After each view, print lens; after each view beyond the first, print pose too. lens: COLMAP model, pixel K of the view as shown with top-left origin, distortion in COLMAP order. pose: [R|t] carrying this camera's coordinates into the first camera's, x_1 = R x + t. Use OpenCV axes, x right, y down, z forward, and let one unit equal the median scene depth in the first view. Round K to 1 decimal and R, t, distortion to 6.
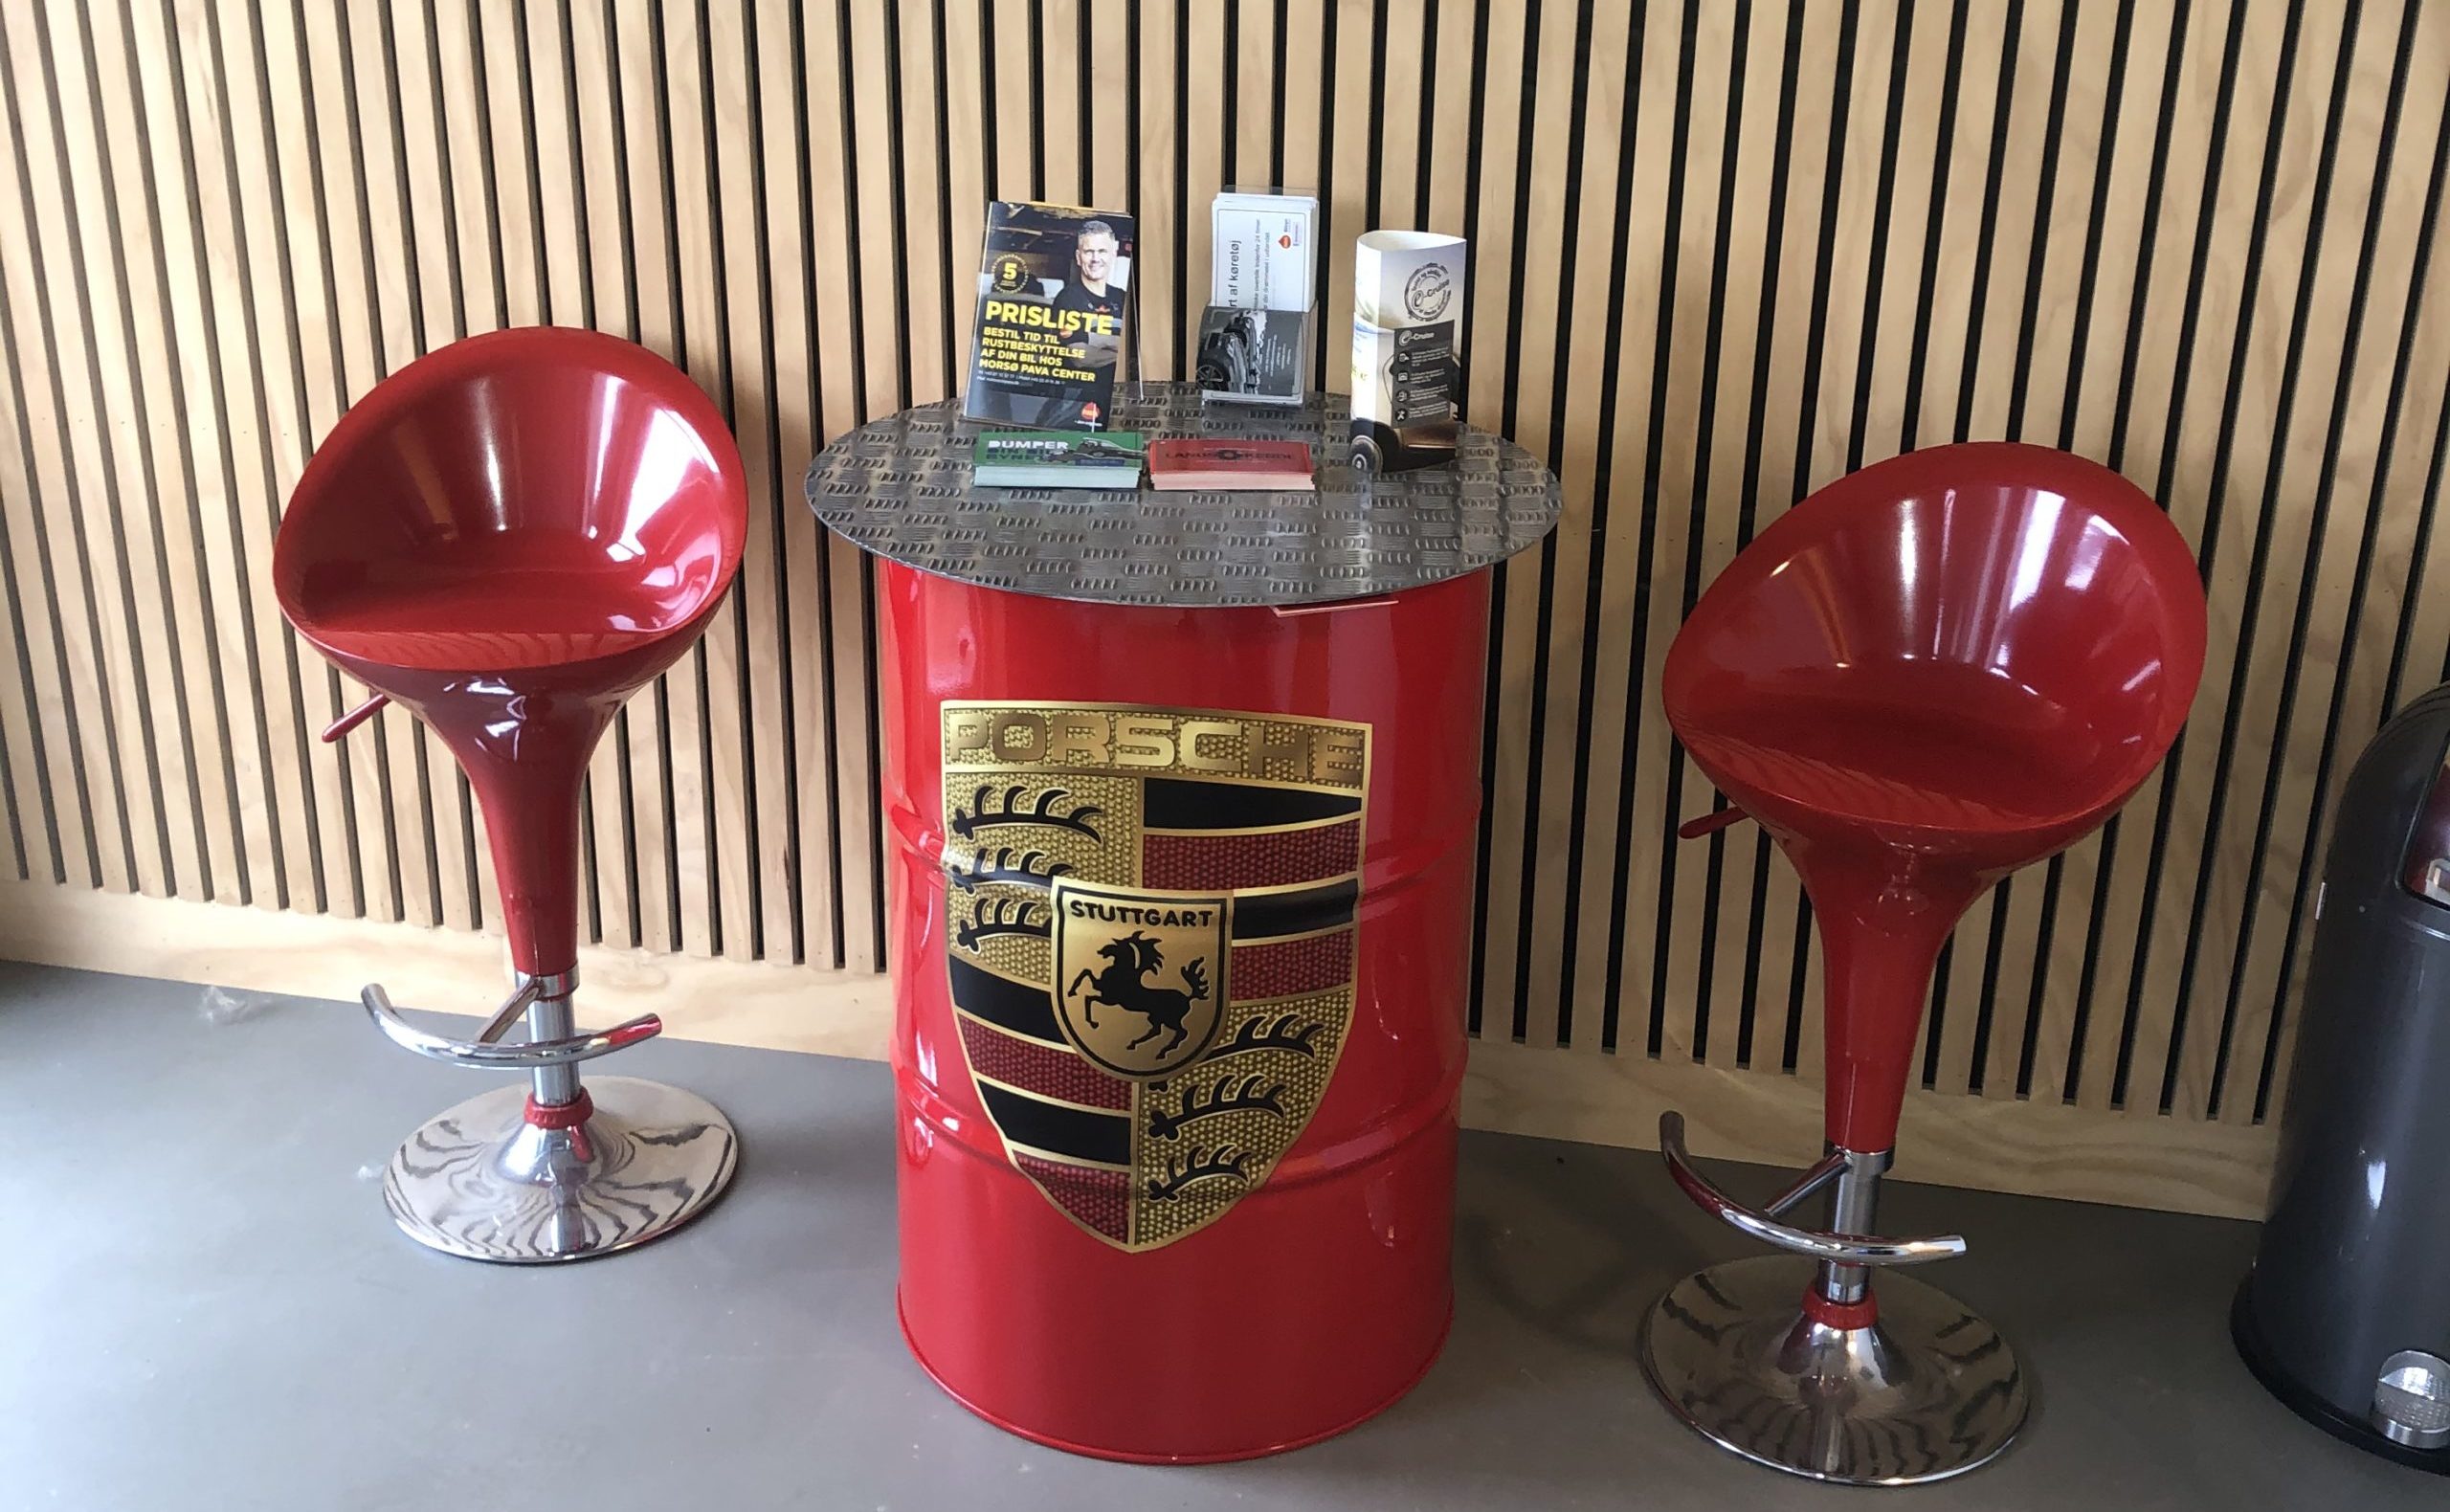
lens RADIAL K [[2623.3, 0, 1217.6], [0, 2623.3, 742.4], [0, 0, 1]] dist [0.145378, 0.000000]
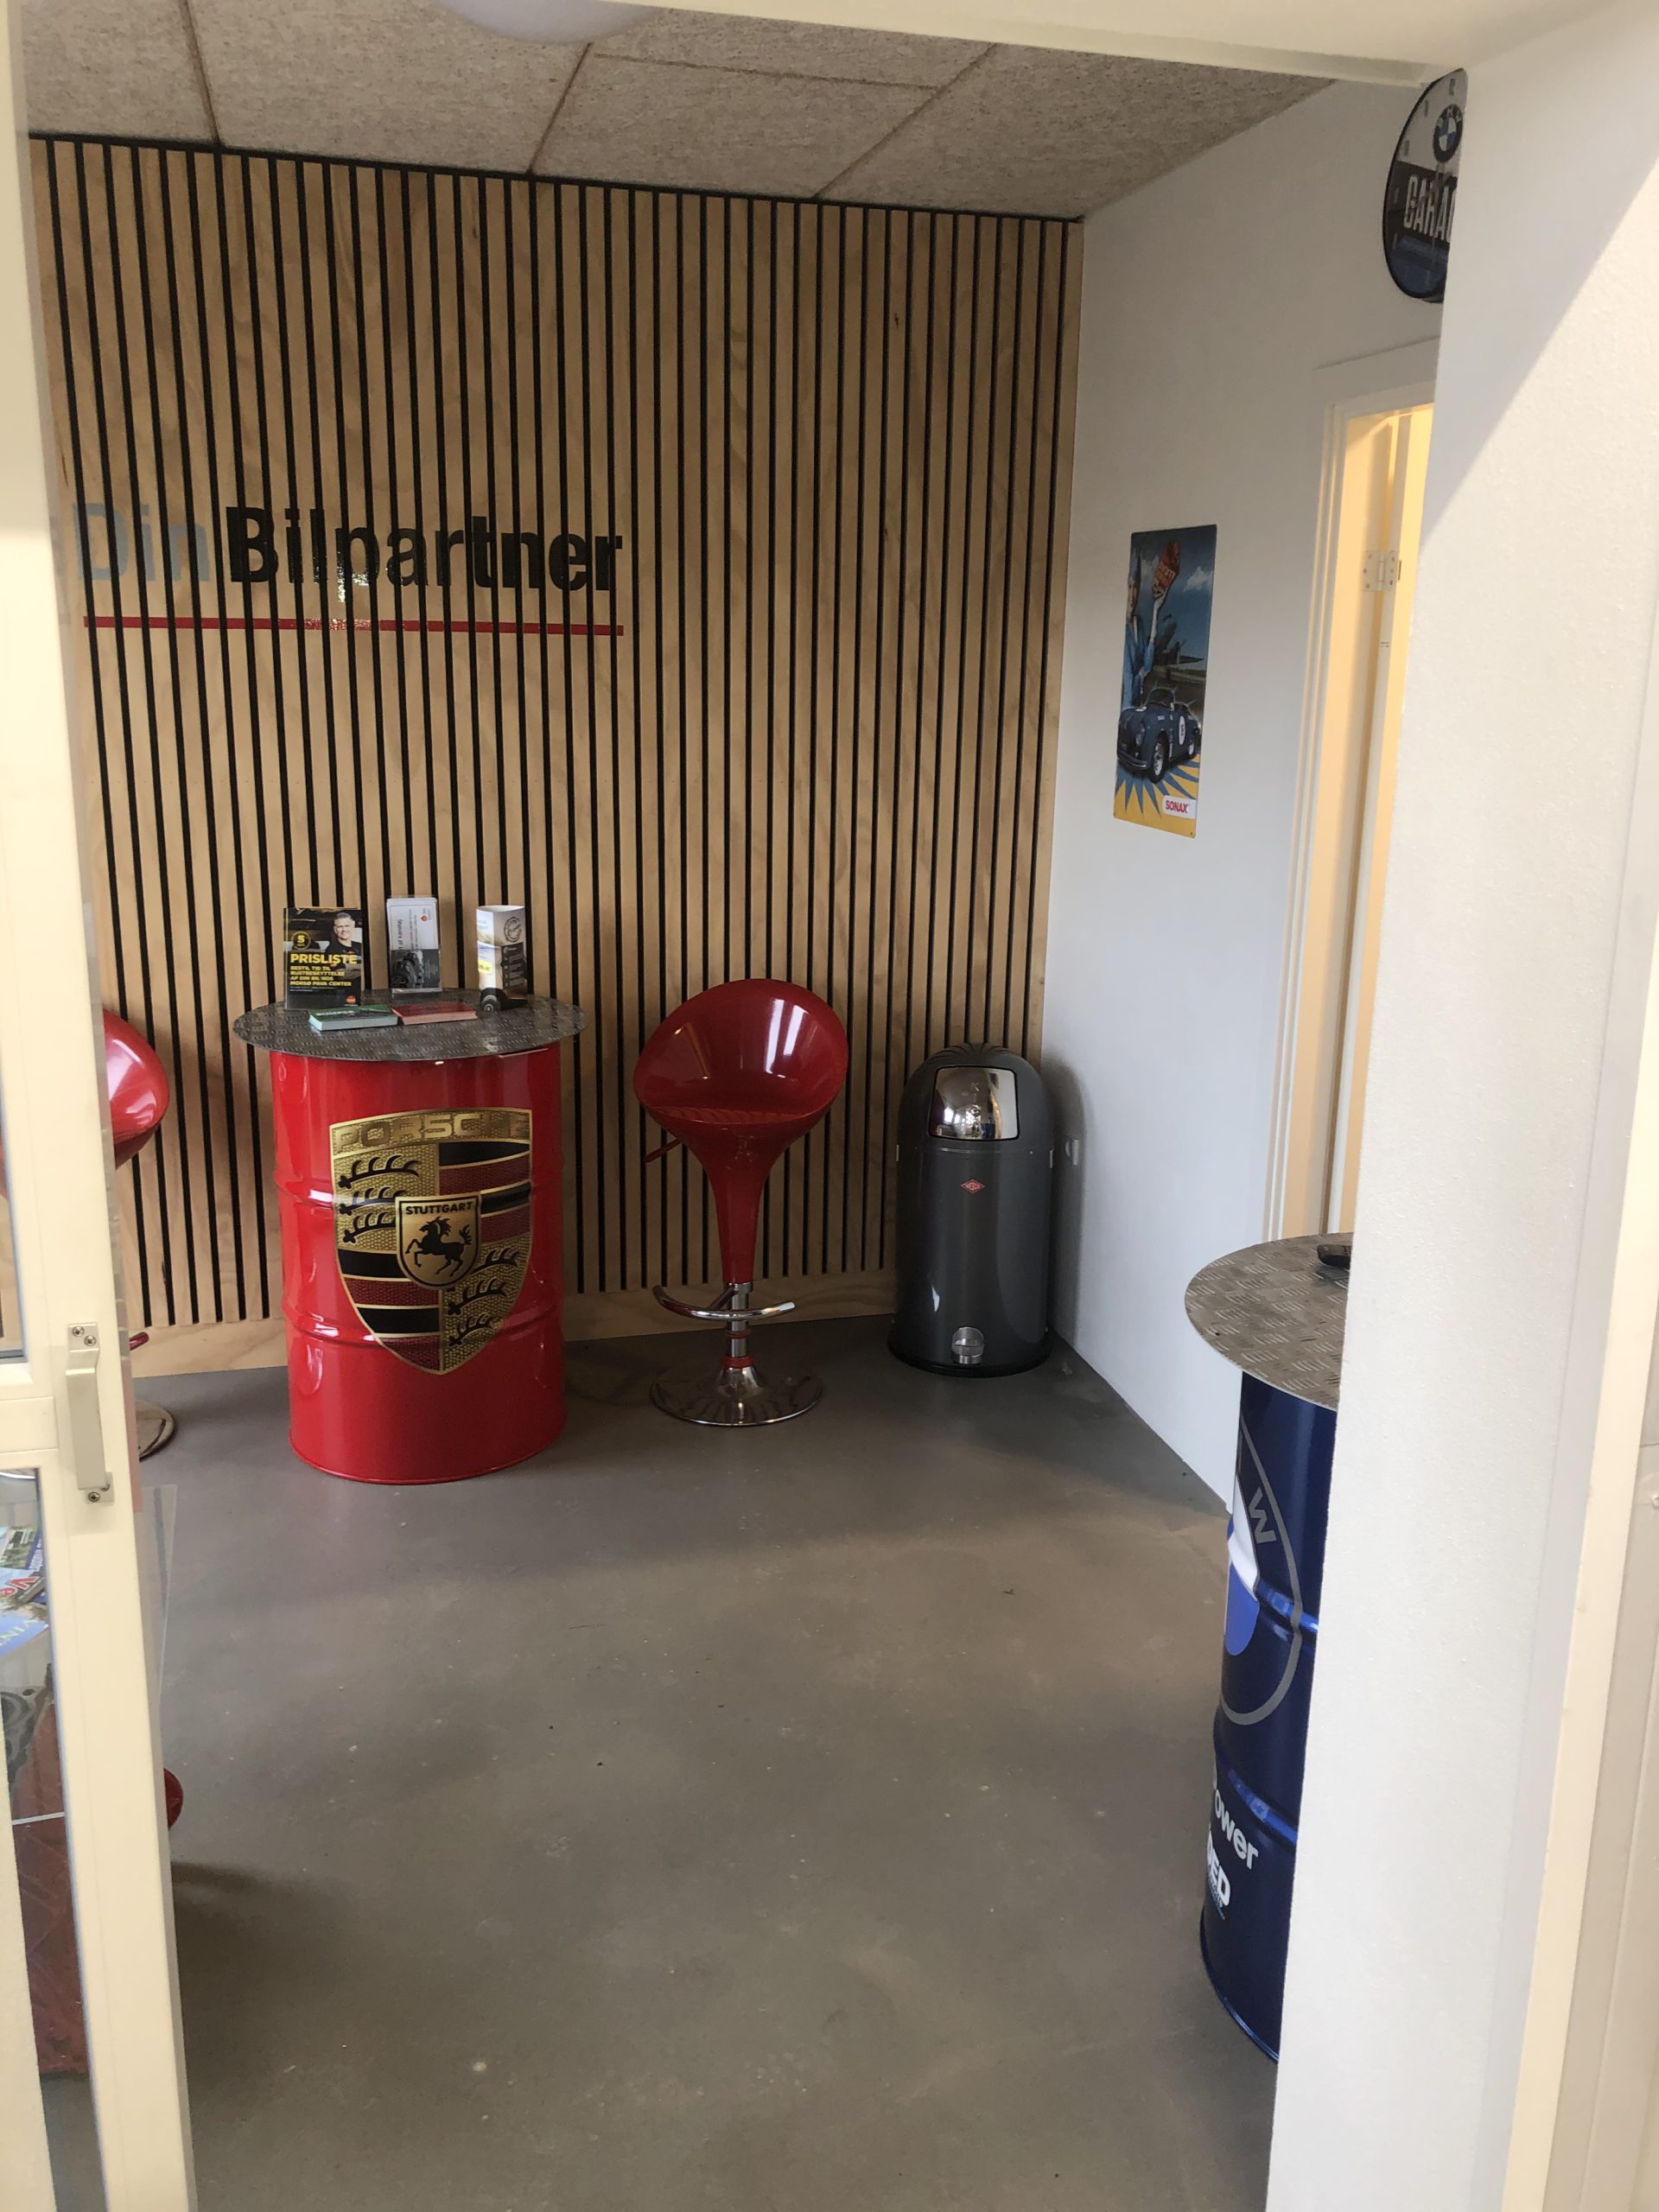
lens RADIAL K [[1795.1, 0, 828.6], [0, 1795.1, 1111.6], [0, 0, 1]] dist [-0.006618, -0.000576]
pose [[0.905345, -0.110353, 0.410089, -0.328208], [0.157366, 0.984080, -0.082603, 0.154867], [-0.394445, 0.139318, 0.908297, -0.490953]]
